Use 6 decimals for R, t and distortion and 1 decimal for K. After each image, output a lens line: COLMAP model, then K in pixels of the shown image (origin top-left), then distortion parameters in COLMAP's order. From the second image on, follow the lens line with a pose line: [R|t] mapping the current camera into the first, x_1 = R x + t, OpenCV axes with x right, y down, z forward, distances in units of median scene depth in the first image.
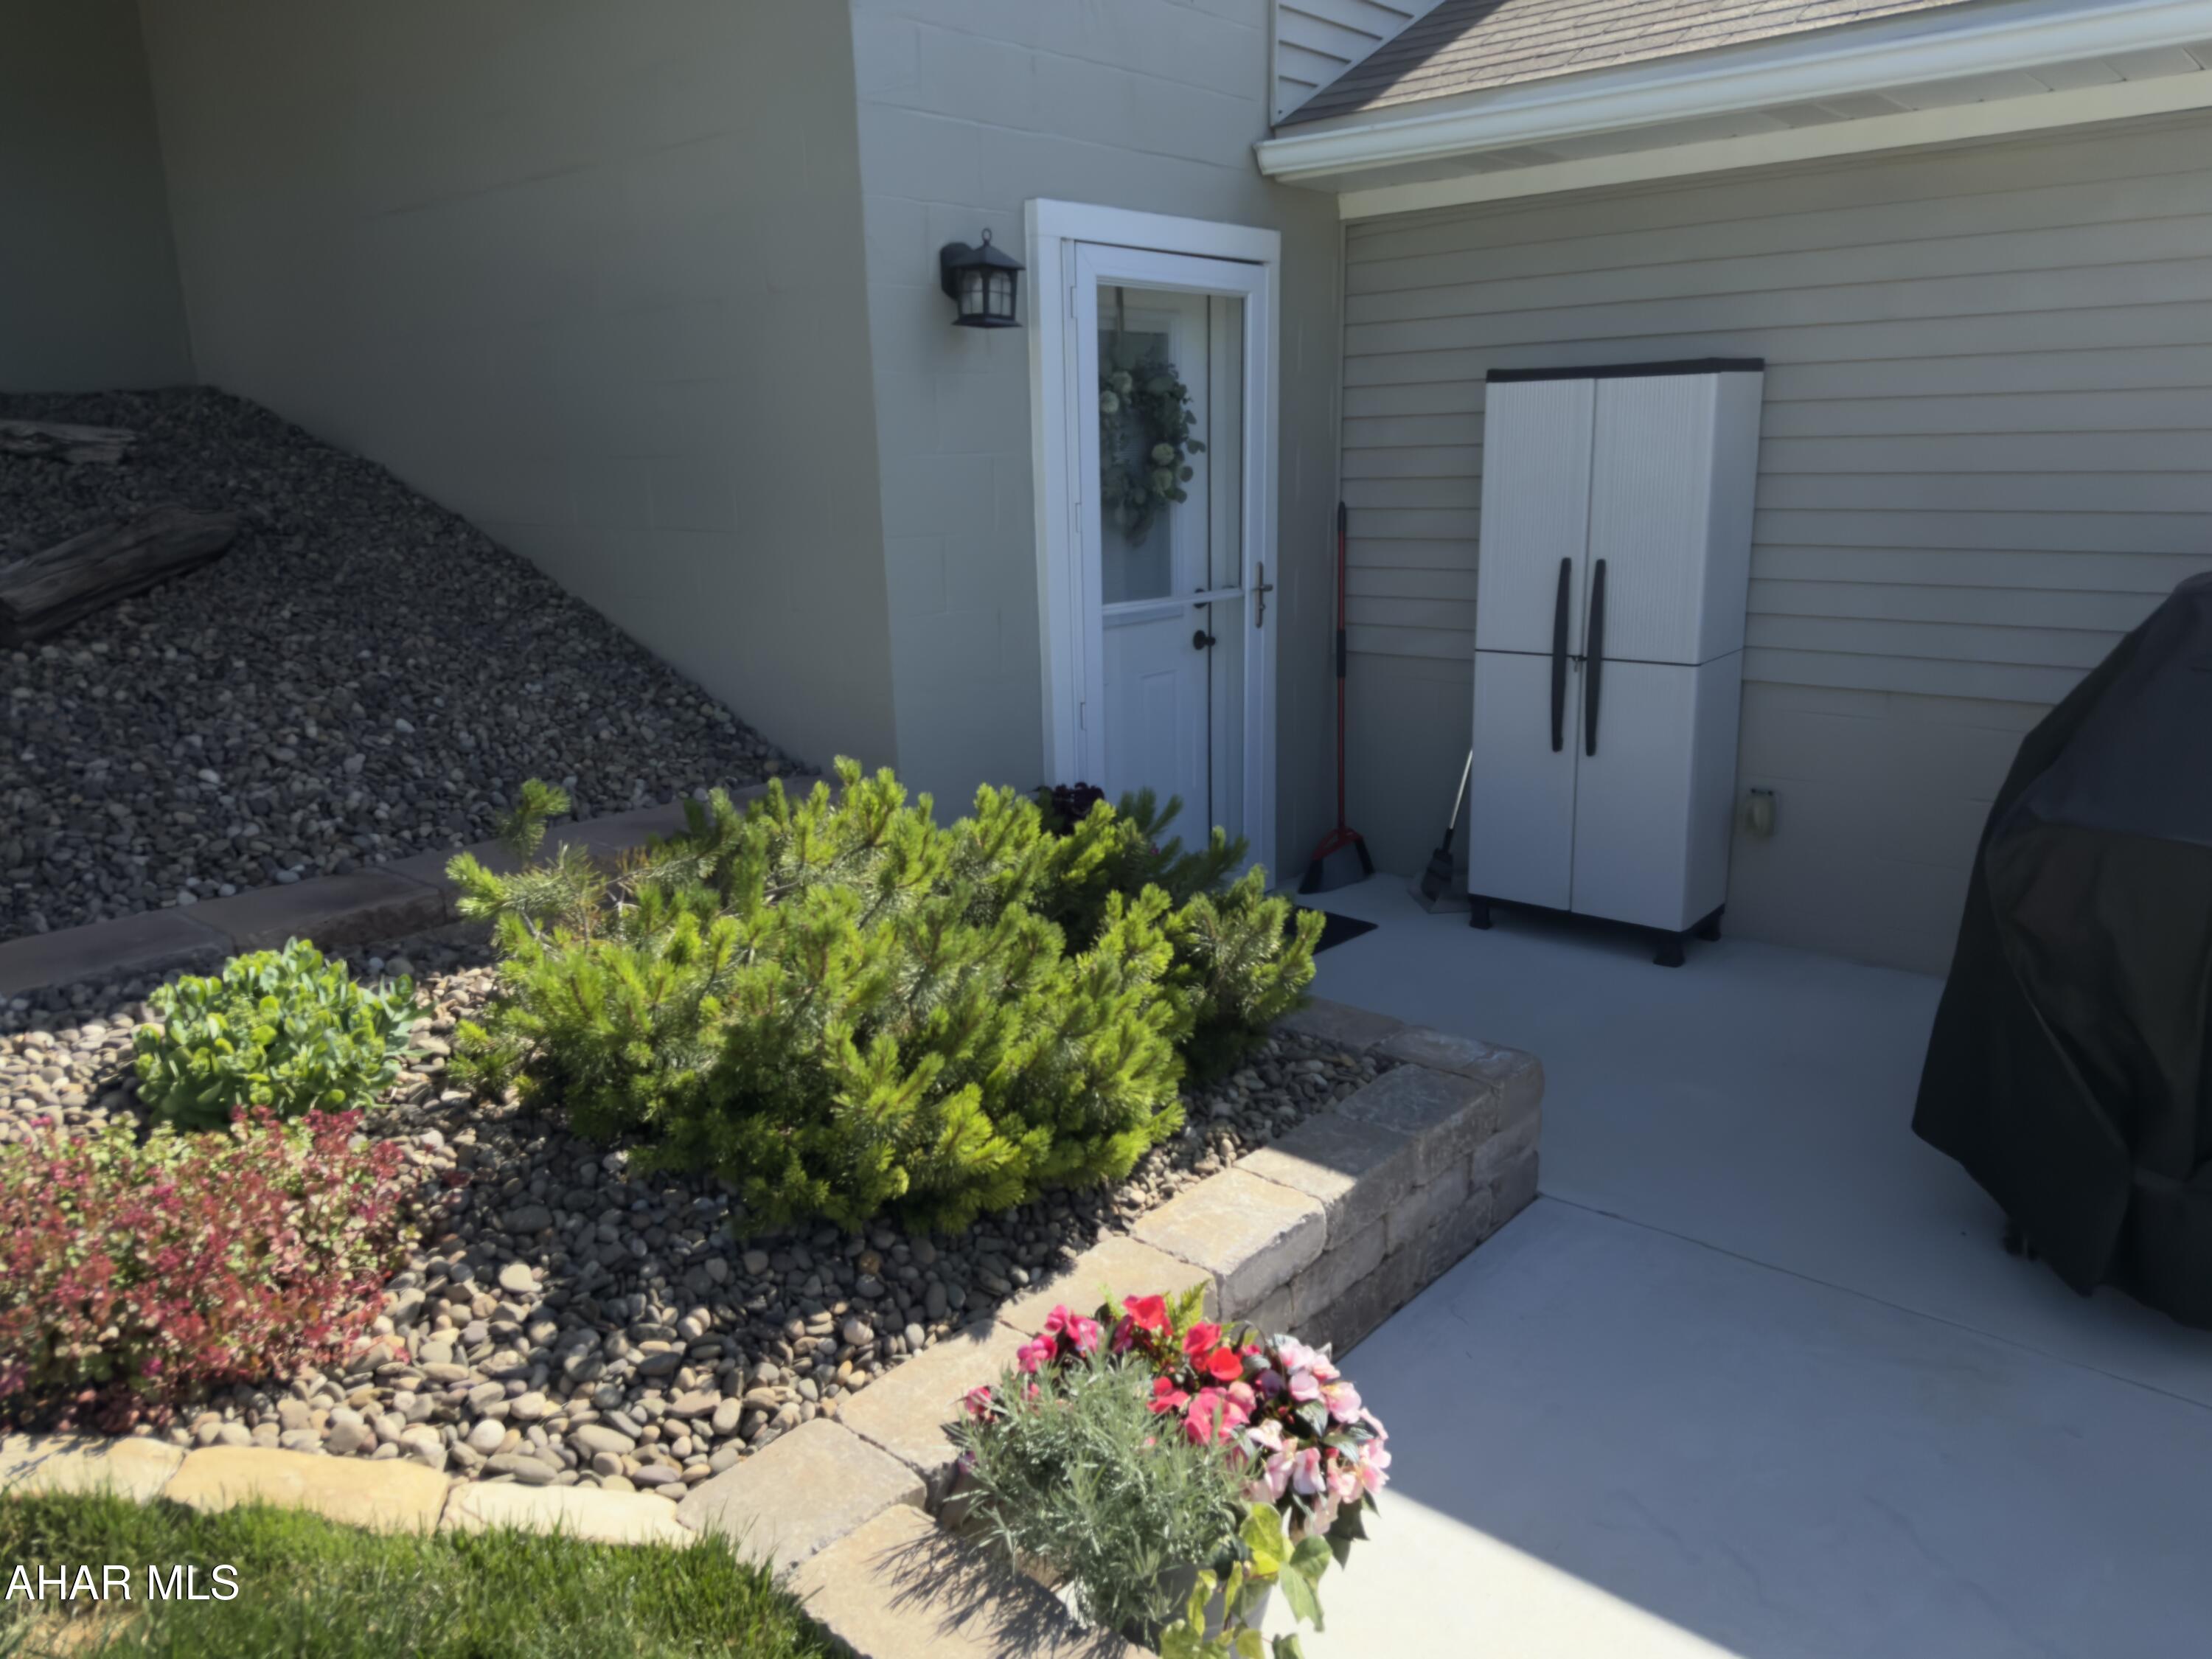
lens RADIAL K [[1571.2, 0, 1107.7], [0, 1571.2, 803.9], [0, 0, 1]] dist [0.083936, -0.095131]
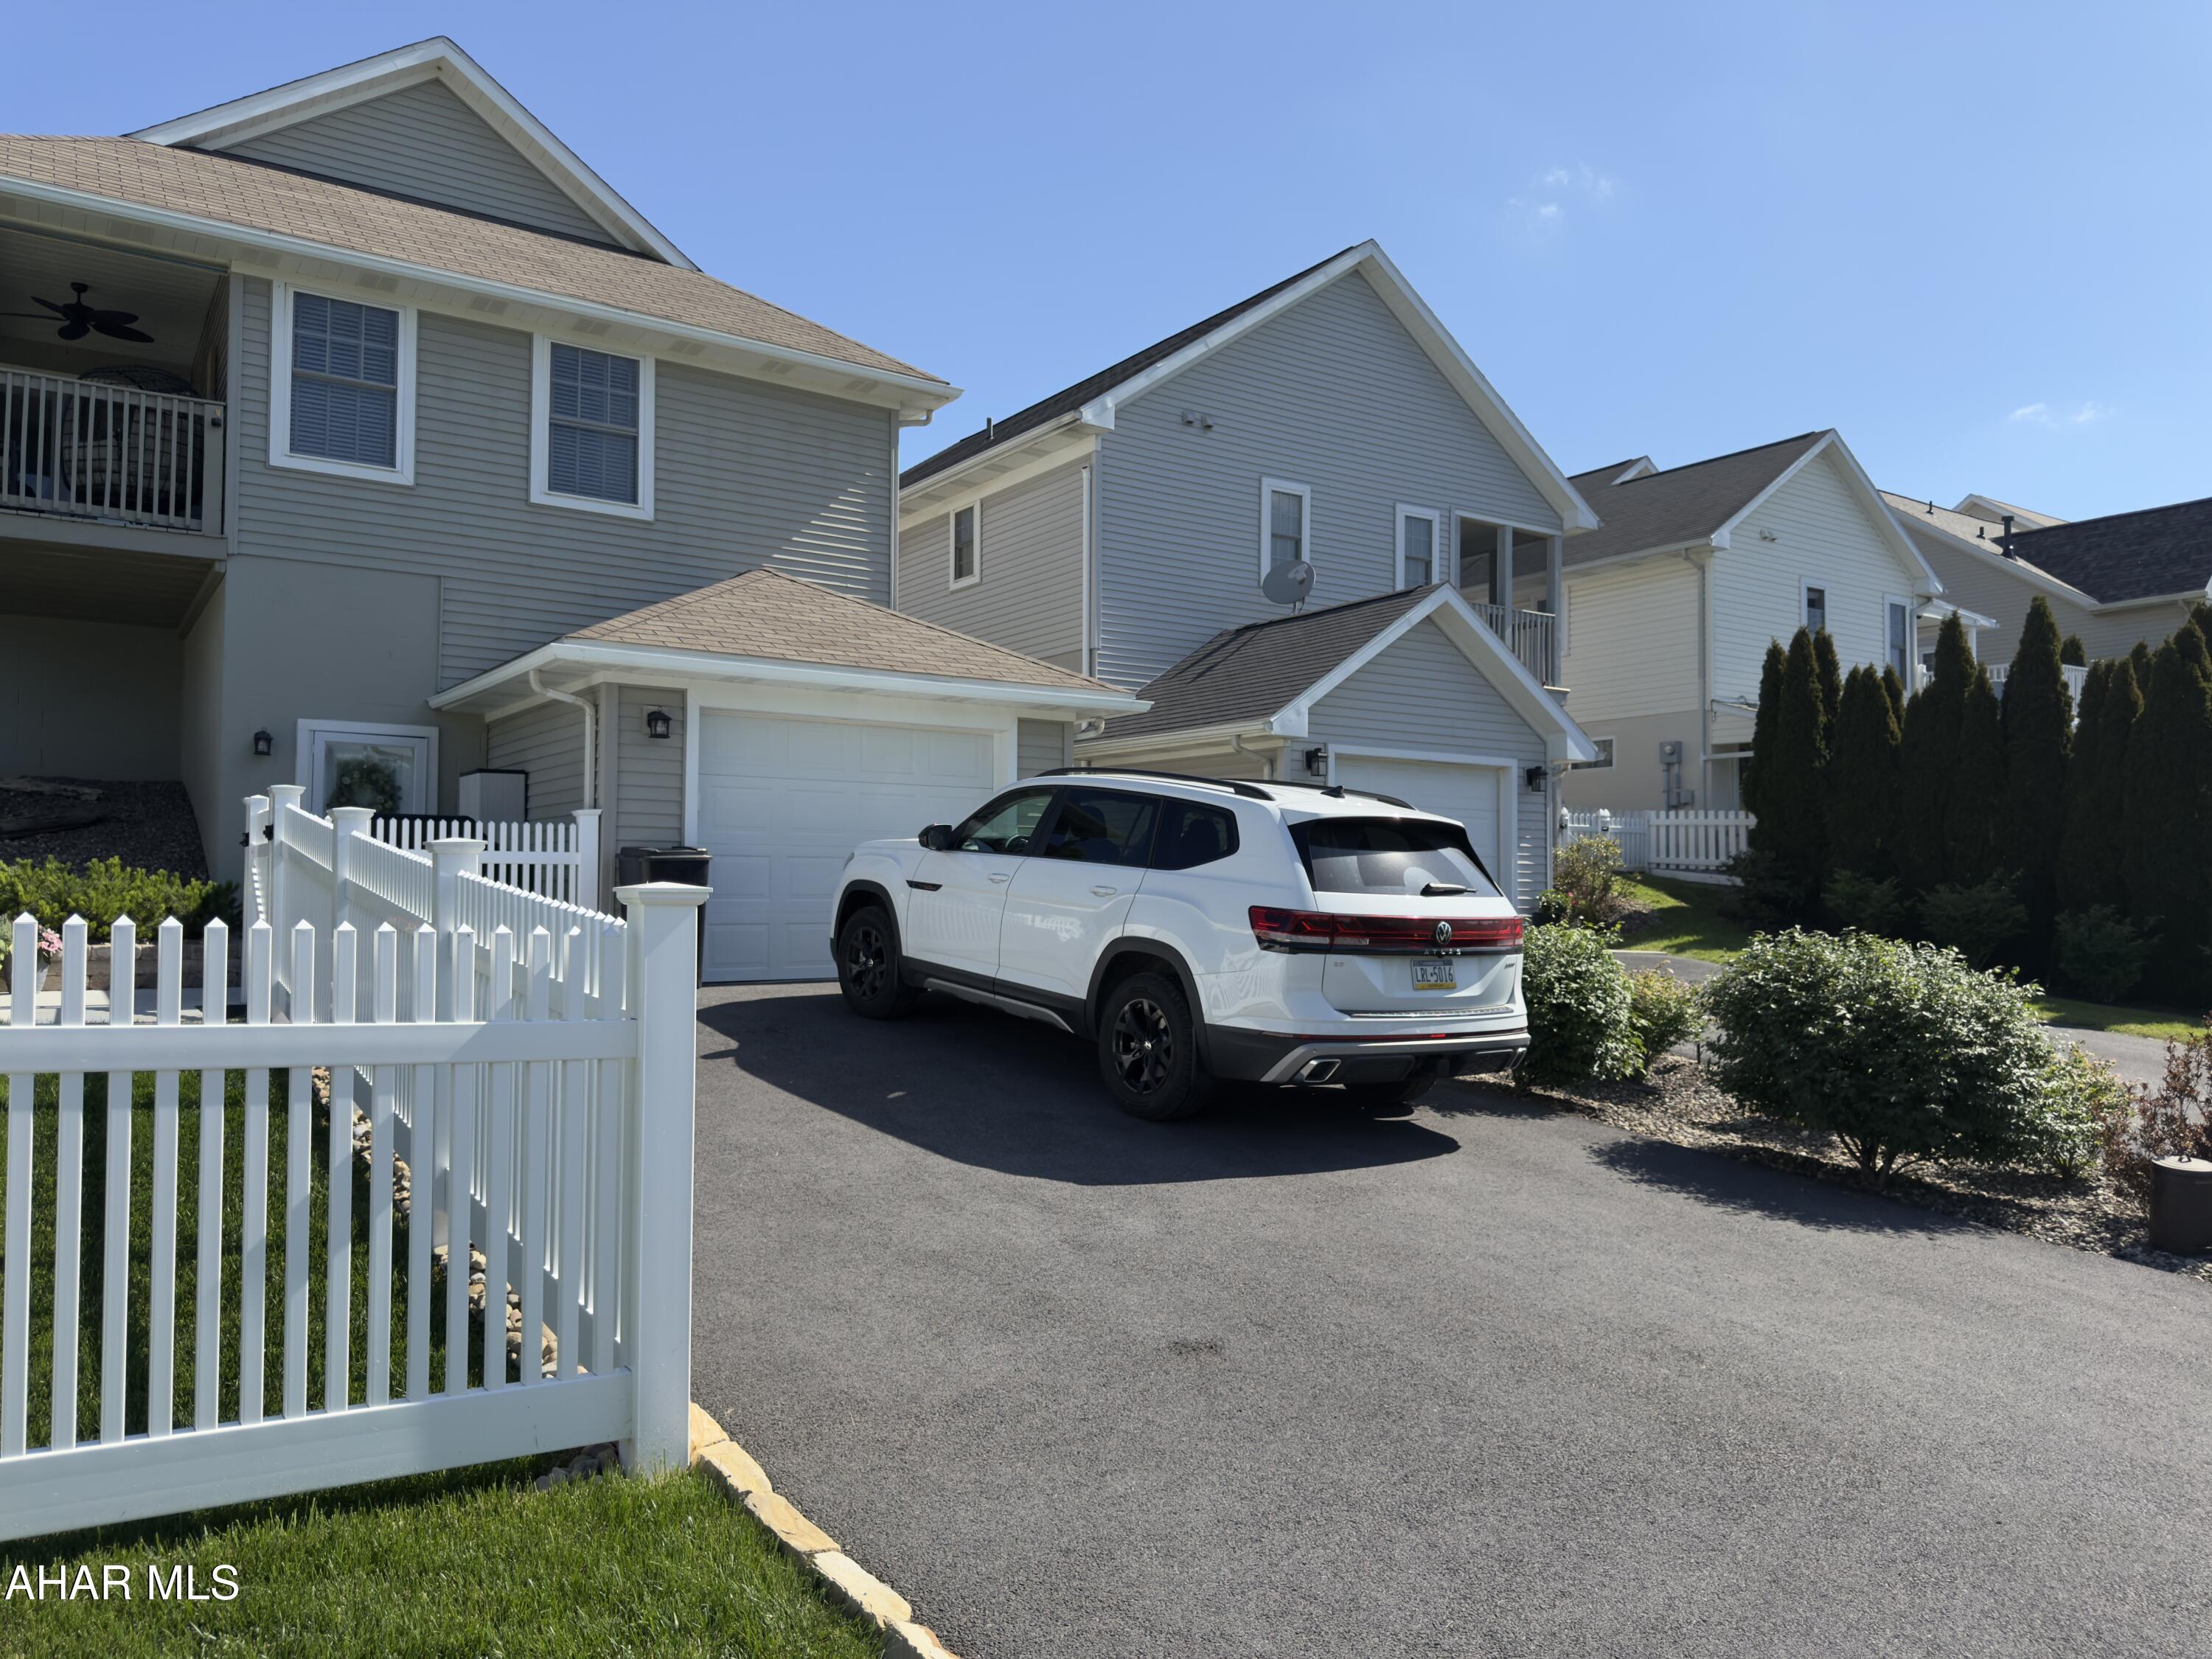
lens RADIAL K [[1548.9, 0, 1104.3], [0, 1548.9, 885.4], [0, 0, 1]] dist [0.057379, -0.090933]
pose [[0.962485, 0.024542, -0.270223, 2.243705], [-0.086087, 0.972068, -0.218342, 0.475331], [0.257317, 0.233414, 0.937713, -1.405767]]
